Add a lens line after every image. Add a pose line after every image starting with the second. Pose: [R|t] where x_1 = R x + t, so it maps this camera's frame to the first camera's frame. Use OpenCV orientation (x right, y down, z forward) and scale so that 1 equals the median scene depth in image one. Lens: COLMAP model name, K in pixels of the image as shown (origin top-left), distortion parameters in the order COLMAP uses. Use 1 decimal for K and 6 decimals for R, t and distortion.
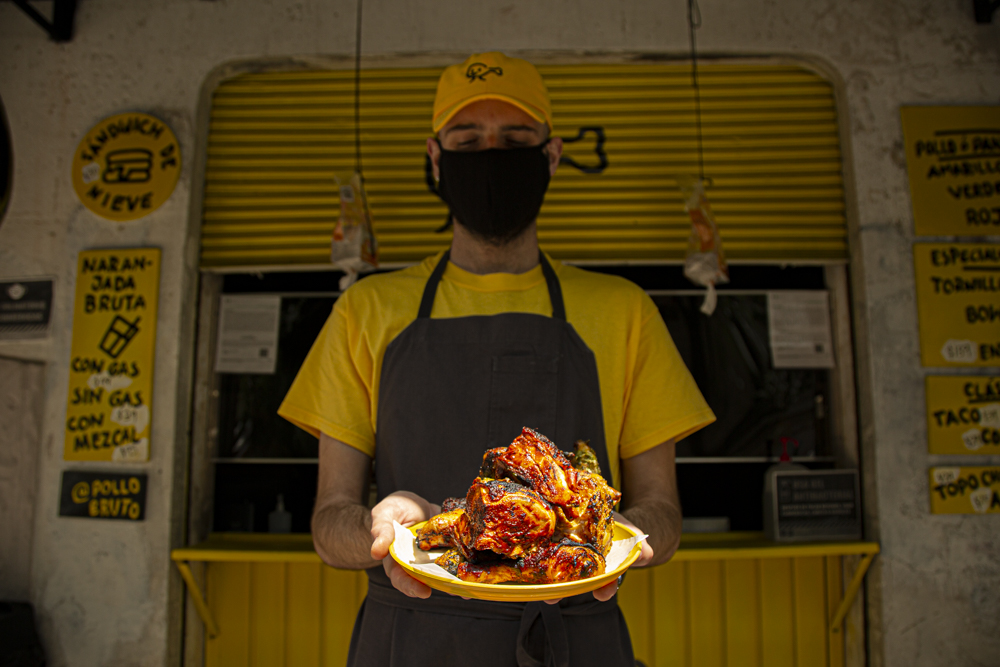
lens RADIAL K [[693.1, 0, 497.7], [0, 693.1, 375.8], [0, 0, 1]] dist [-0.074460, 0.002207]
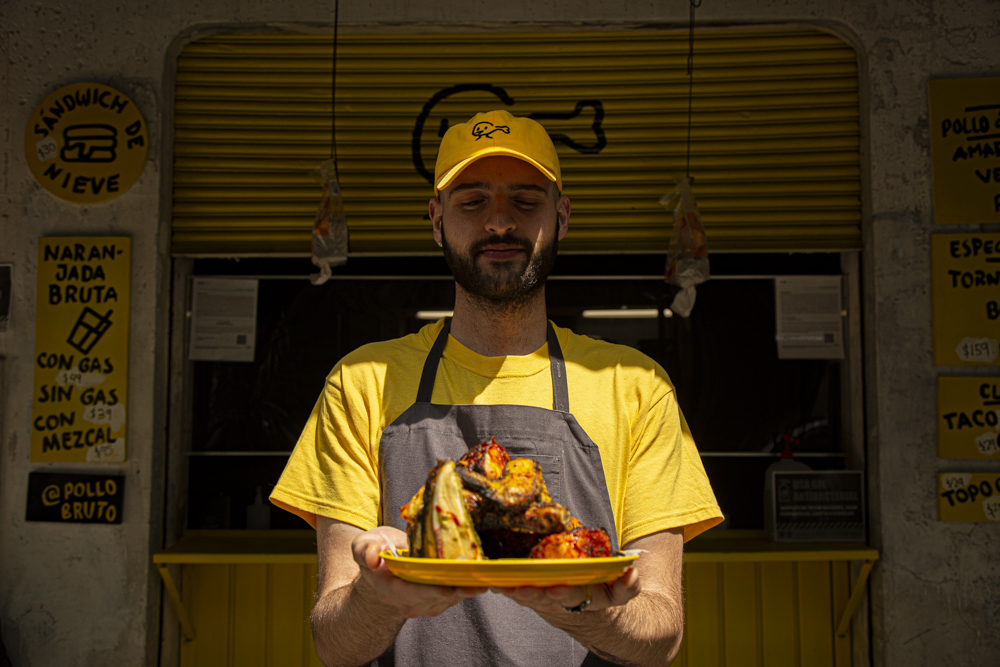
lens RADIAL K [[887.1, 0, 495.8], [0, 887.1, 332.8], [0, 0, 1]] dist [0.030070, -0.013552]
pose [[0.999994, 0.001605, 0.003182, 0.006101], [-0.001772, 0.998581, 0.053226, -0.122723], [-0.003092, -0.053232, 0.998577, -0.250573]]
